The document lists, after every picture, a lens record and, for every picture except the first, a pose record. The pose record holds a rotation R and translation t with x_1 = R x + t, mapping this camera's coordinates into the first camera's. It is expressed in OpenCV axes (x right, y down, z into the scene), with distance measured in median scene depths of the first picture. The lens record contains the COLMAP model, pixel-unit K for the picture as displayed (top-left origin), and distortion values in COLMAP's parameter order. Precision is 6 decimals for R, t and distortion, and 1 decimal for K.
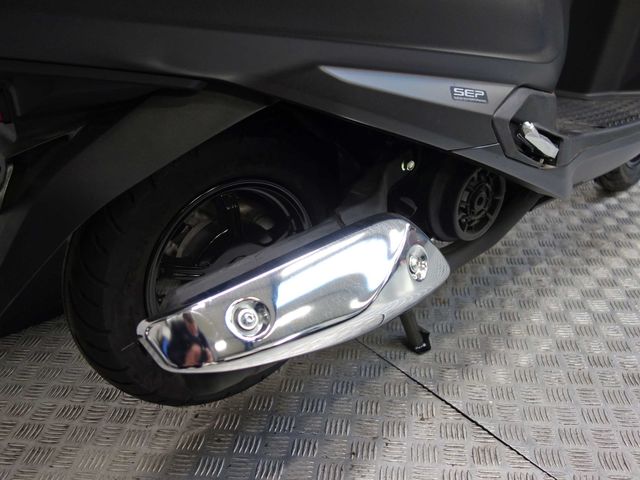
lens RADIAL K [[588.1, 0, 320.0], [0, 588.1, 240.0], [0, 0, 1]] dist [0.001018, 0.000787]
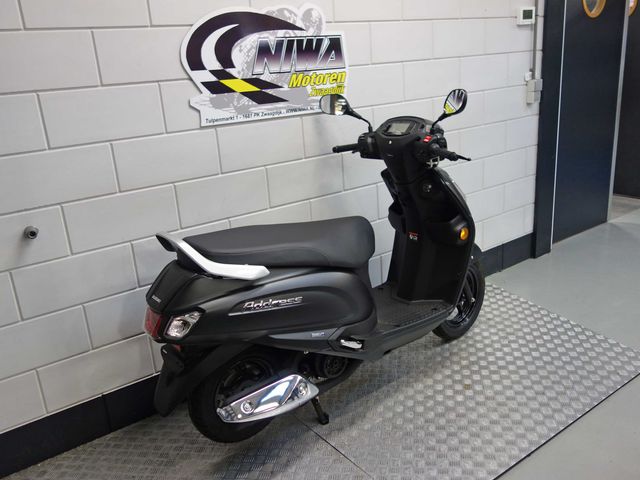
lens RADIAL K [[588.1, 0, 320.0], [0, 588.1, 240.0], [0, 0, 1]] dist [0.001018, 0.000787]
pose [[0.999520, -0.015606, -0.026746, 0.276388], [0.011017, 0.986426, -0.163837, -0.178234], [0.028939, 0.163463, 0.986125, -1.718645]]
